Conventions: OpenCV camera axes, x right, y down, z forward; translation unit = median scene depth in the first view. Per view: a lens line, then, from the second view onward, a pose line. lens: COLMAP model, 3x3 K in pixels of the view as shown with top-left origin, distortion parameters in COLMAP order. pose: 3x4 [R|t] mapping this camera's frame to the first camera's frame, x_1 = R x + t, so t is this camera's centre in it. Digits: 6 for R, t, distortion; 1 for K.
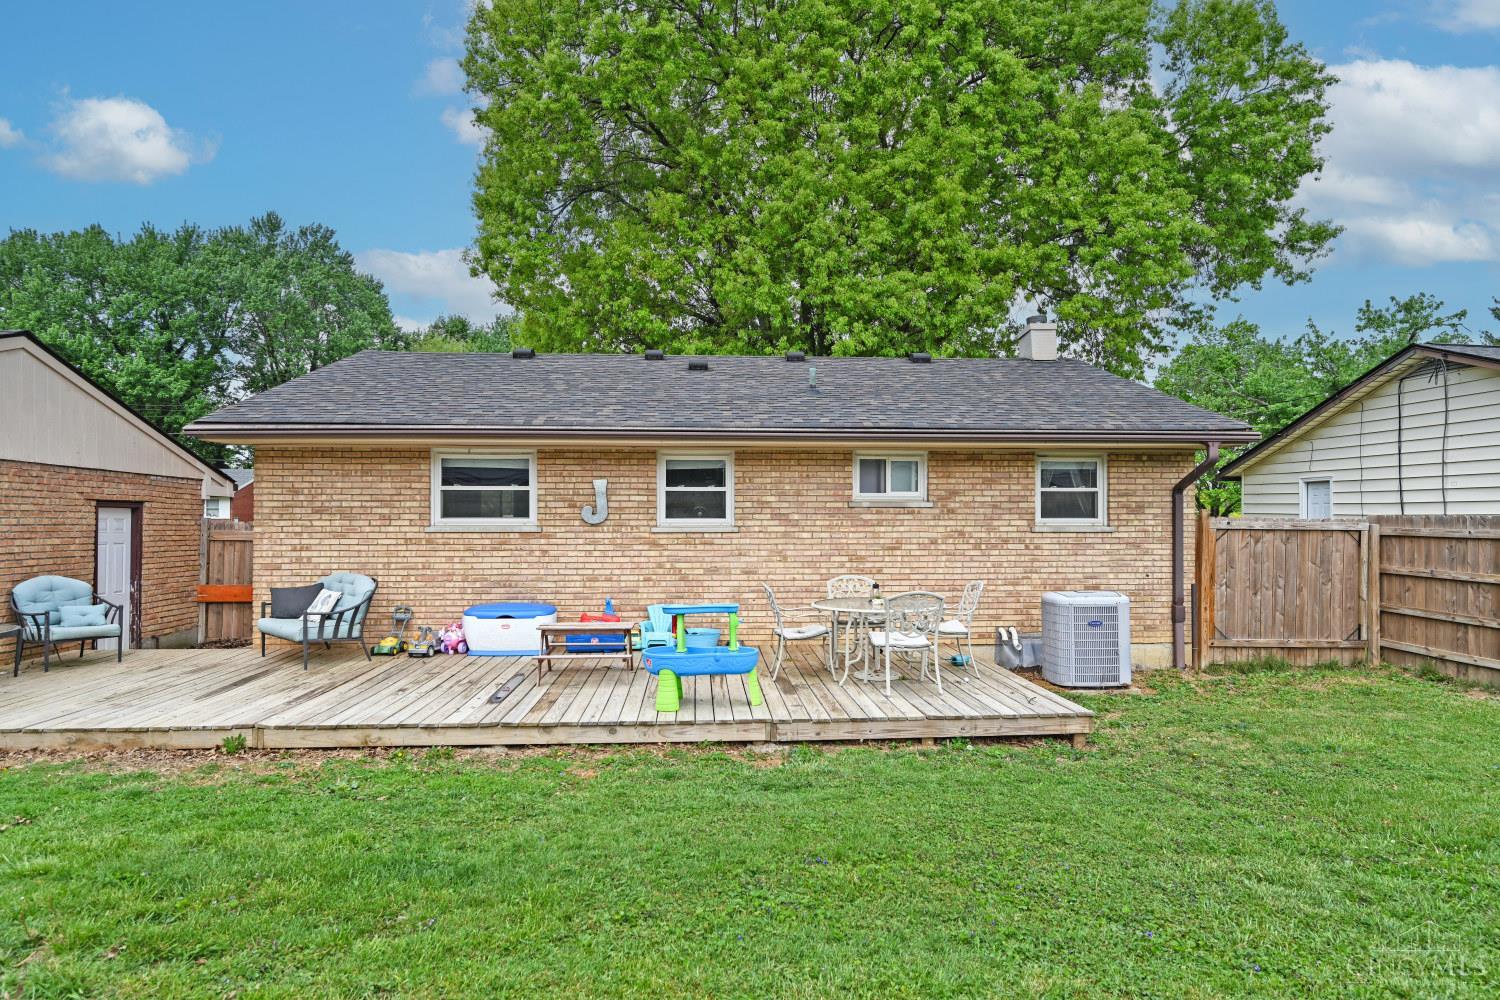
lens RADIAL K [[873.0, 0, 750.7], [0, 873.0, 504.7], [0, 0, 1]] dist [-0.014453, -0.000675]
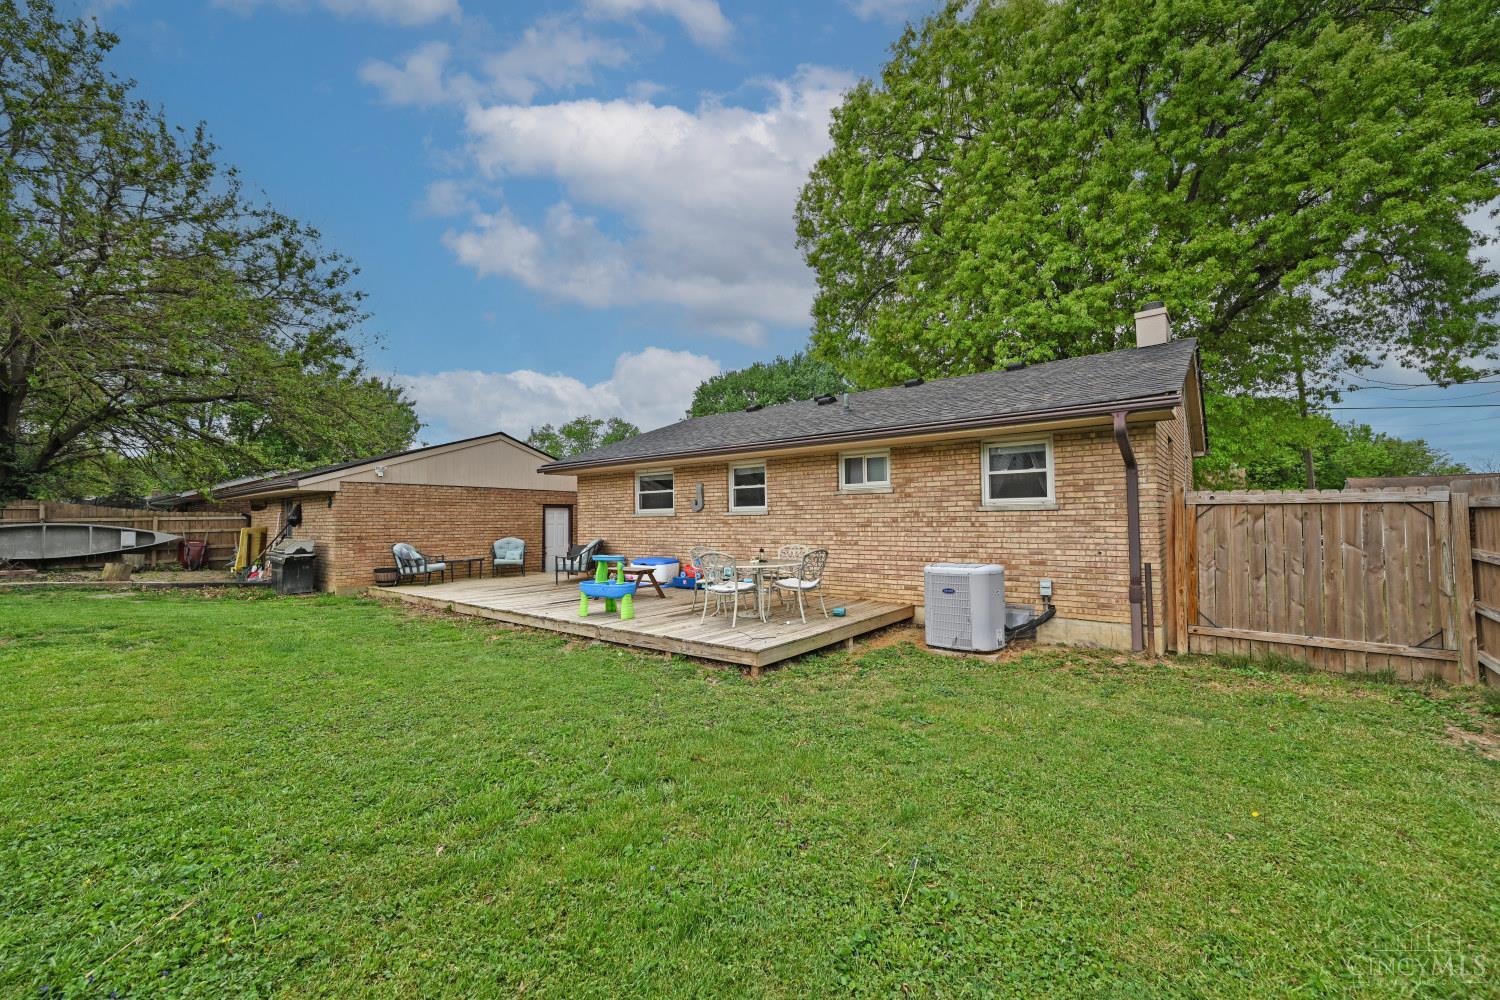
lens RADIAL K [[588.8, 0, 748.9], [0, 588.8, 501.4], [0, 0, 1]] dist [-0.002402, 0.000197]
pose [[0.742239, -0.029074, -0.669505, 0.612062], [0.022434, 0.999576, -0.018536, 0.026076], [0.669760, -0.001262, 0.742577, 0.234631]]
